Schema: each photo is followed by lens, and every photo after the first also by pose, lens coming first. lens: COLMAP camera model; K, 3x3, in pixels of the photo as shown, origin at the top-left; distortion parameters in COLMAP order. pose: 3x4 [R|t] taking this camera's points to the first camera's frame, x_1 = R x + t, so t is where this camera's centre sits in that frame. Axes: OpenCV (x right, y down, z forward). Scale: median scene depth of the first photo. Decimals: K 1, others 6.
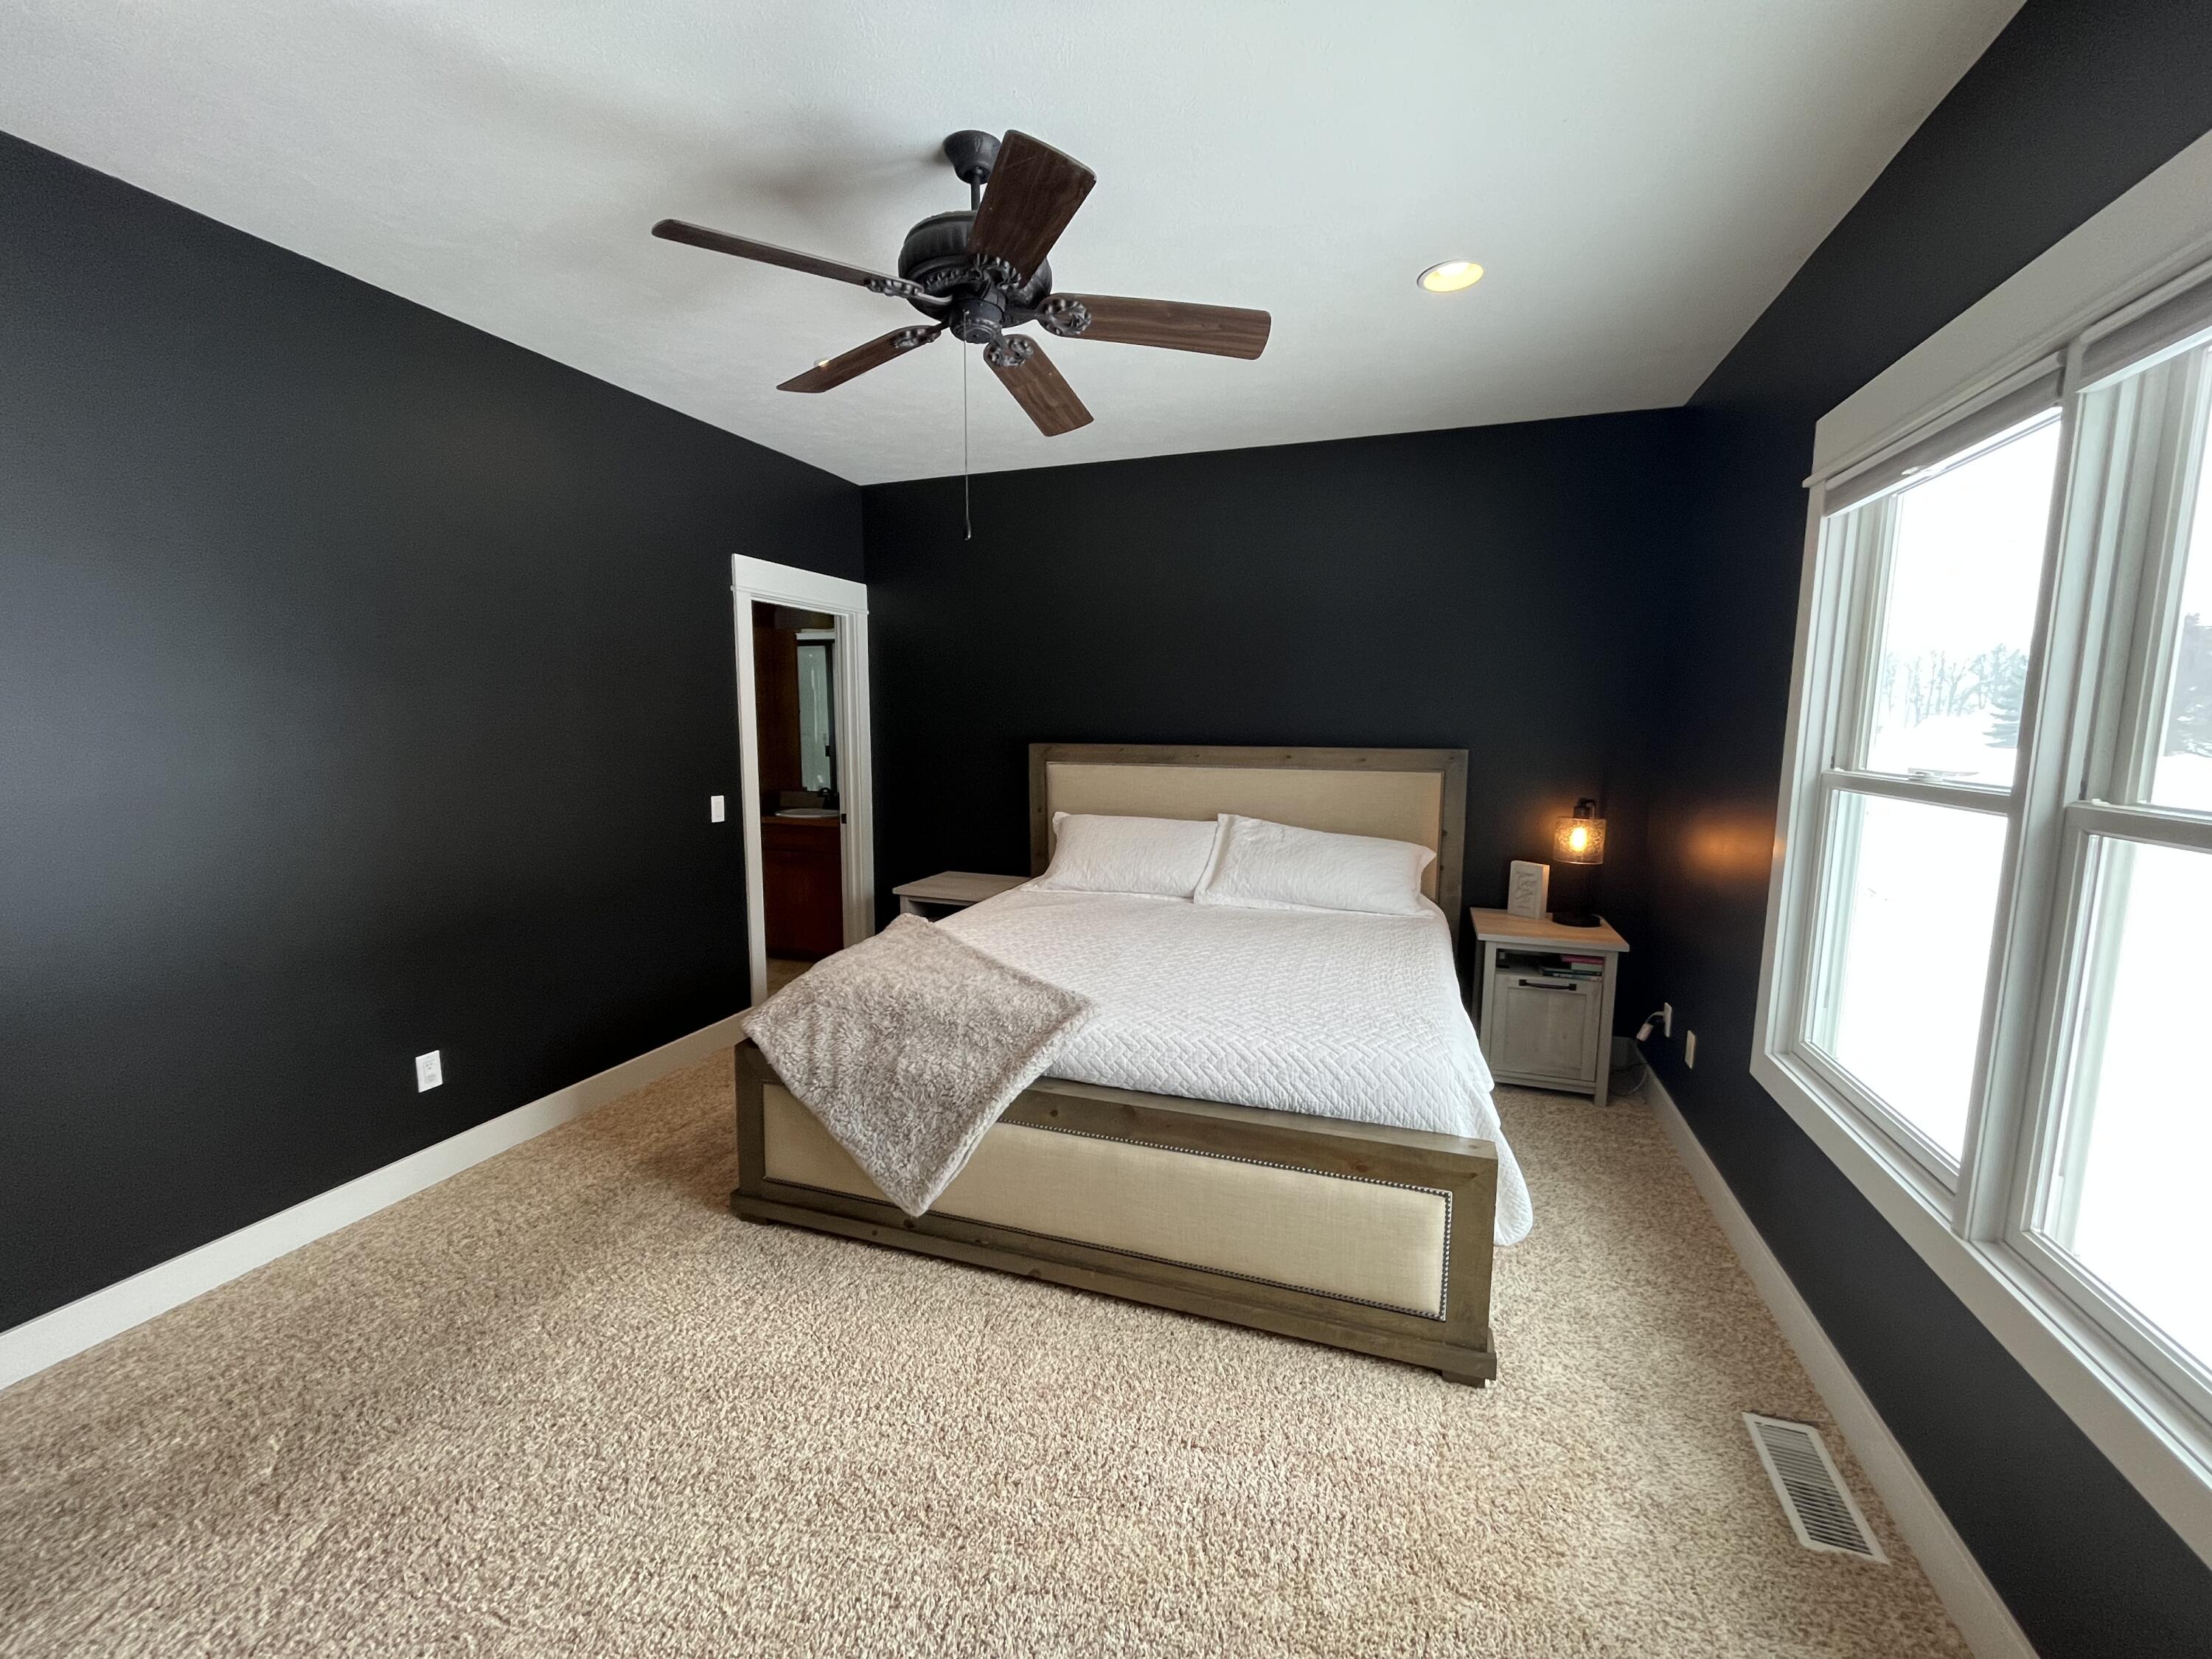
lens RADIAL K [[890.7, 0, 1102.9], [0, 890.7, 829.5], [0, 0, 1]] dist [-0.003488, 0.000678]
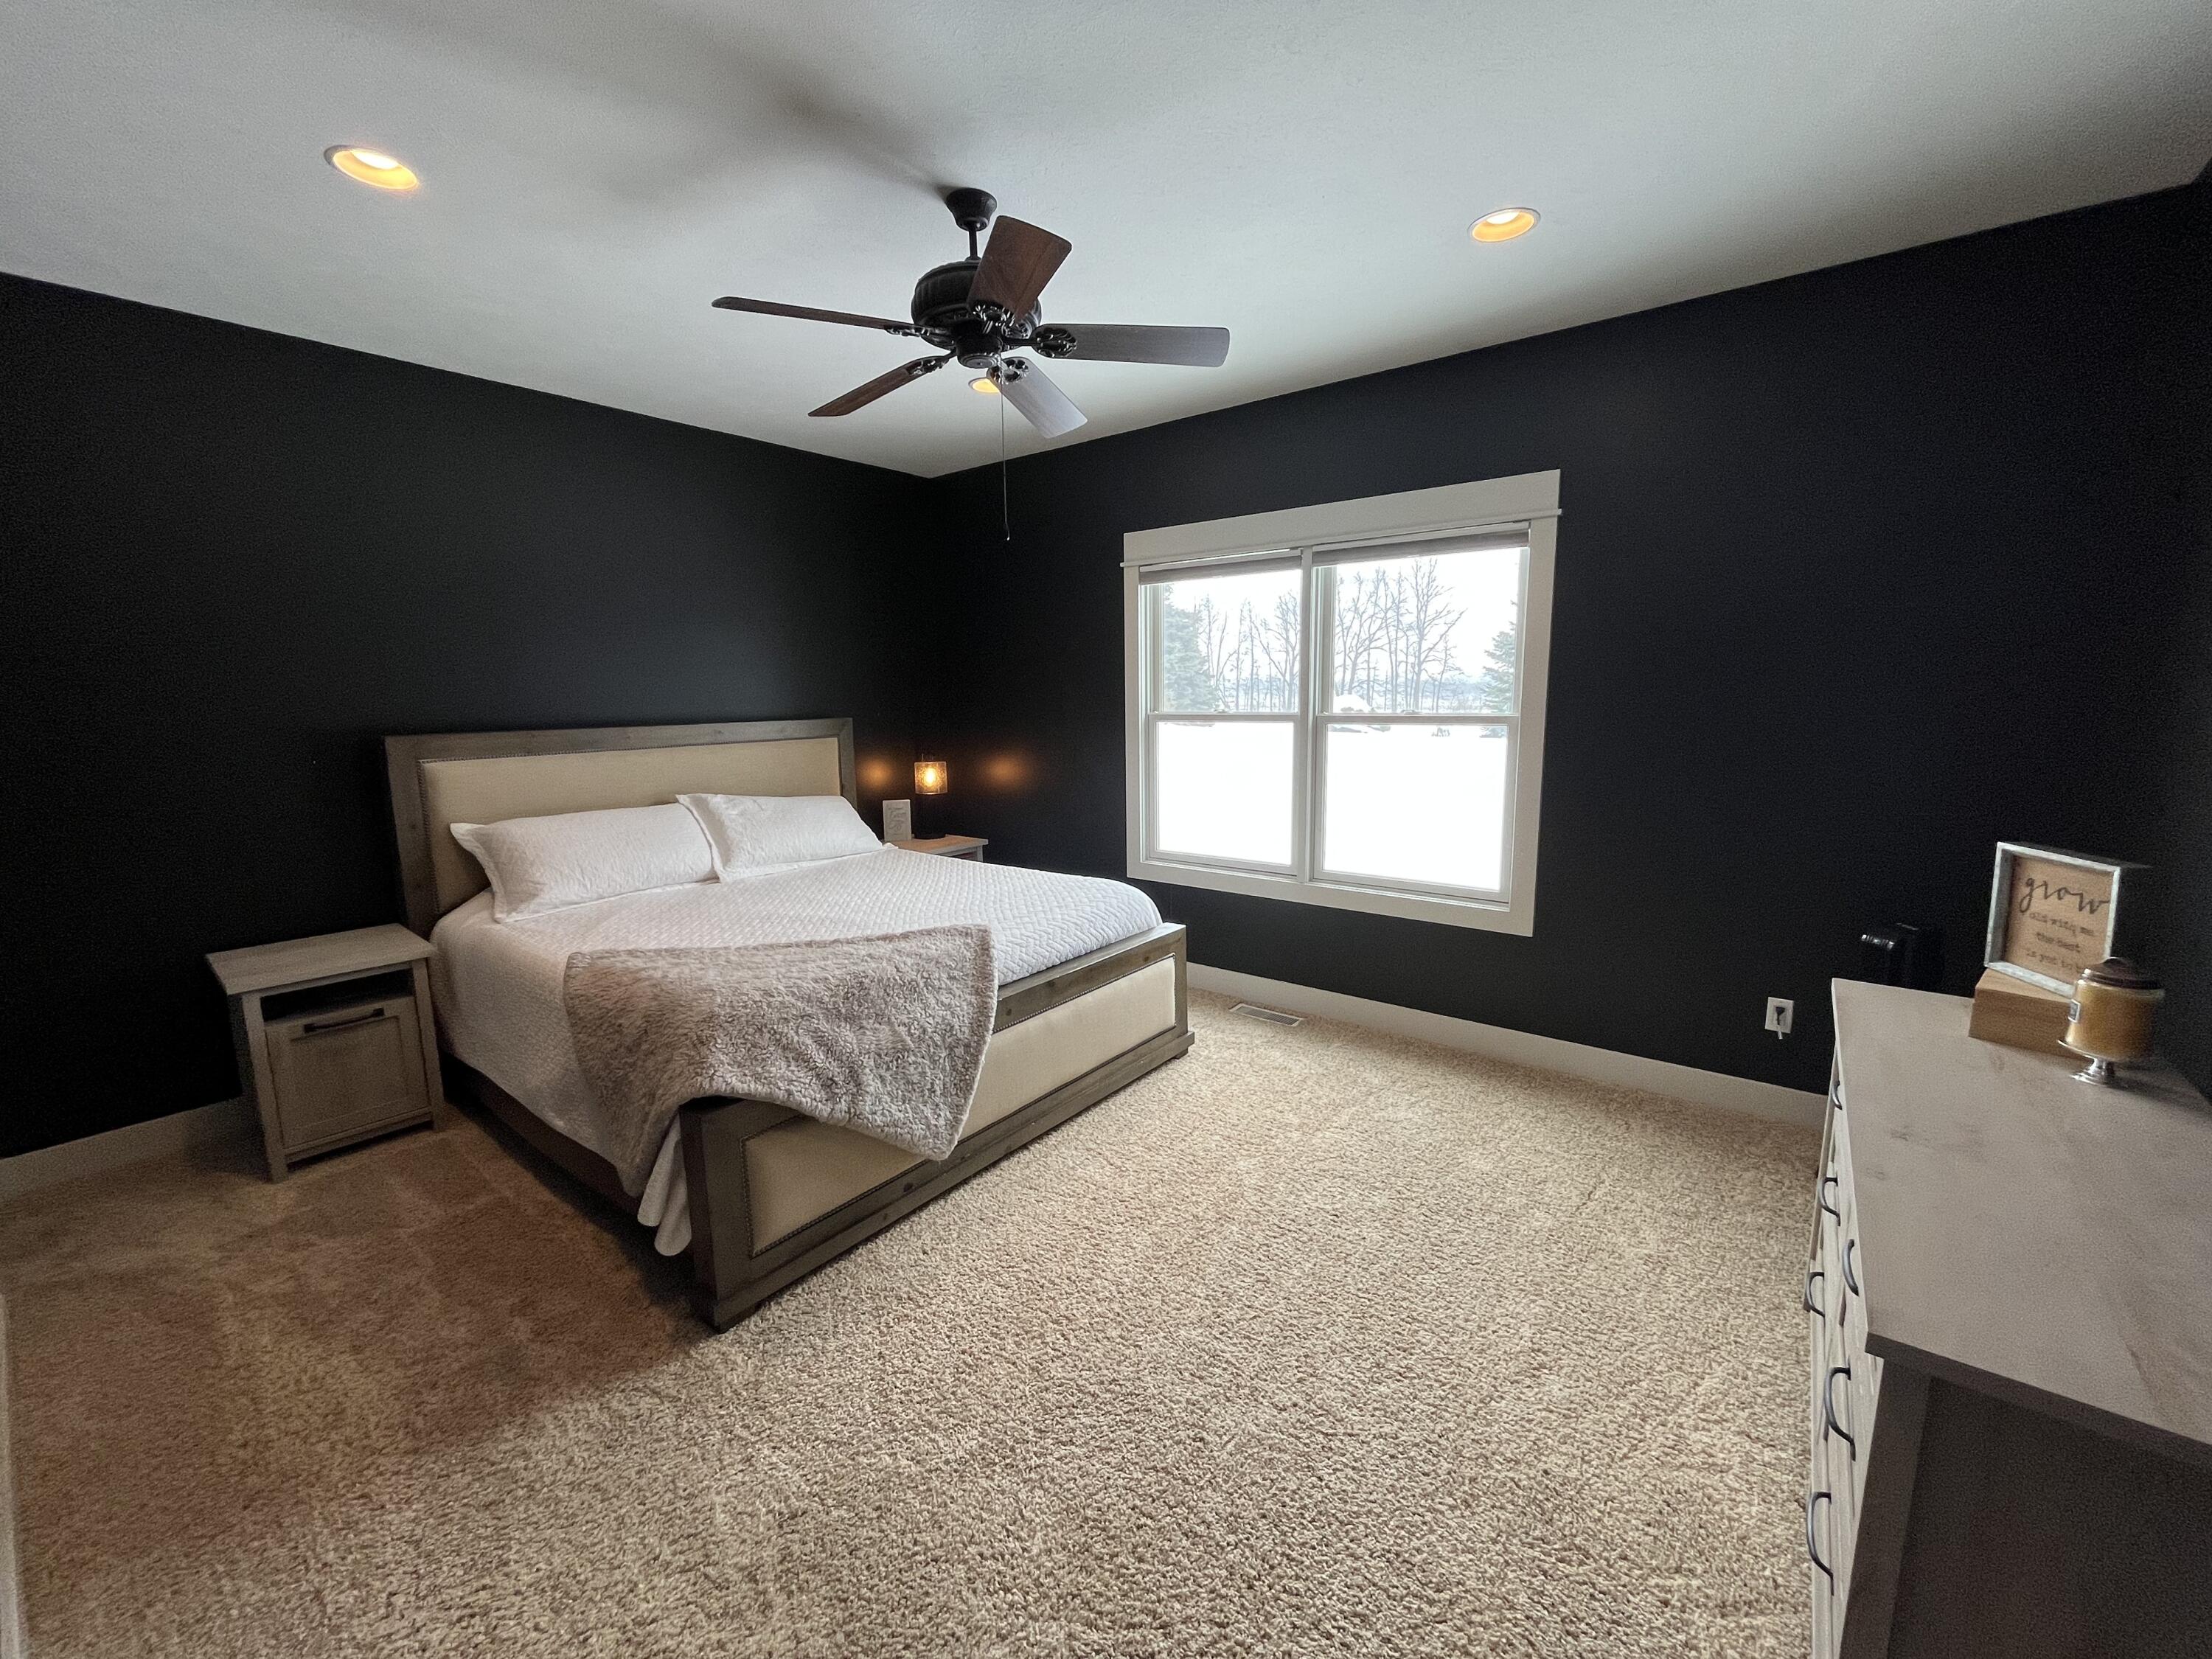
lens RADIAL K [[890.7, 0, 1106.3], [0, 890.7, 826.4], [0, 0, 1]] dist [-0.003488, 0.000678]
pose [[0.324725, -0.151845, 0.933540, -1.086912], [0.133970, 0.984461, 0.113526, -0.055013], [-0.936272, 0.088202, 0.340022, 0.417444]]
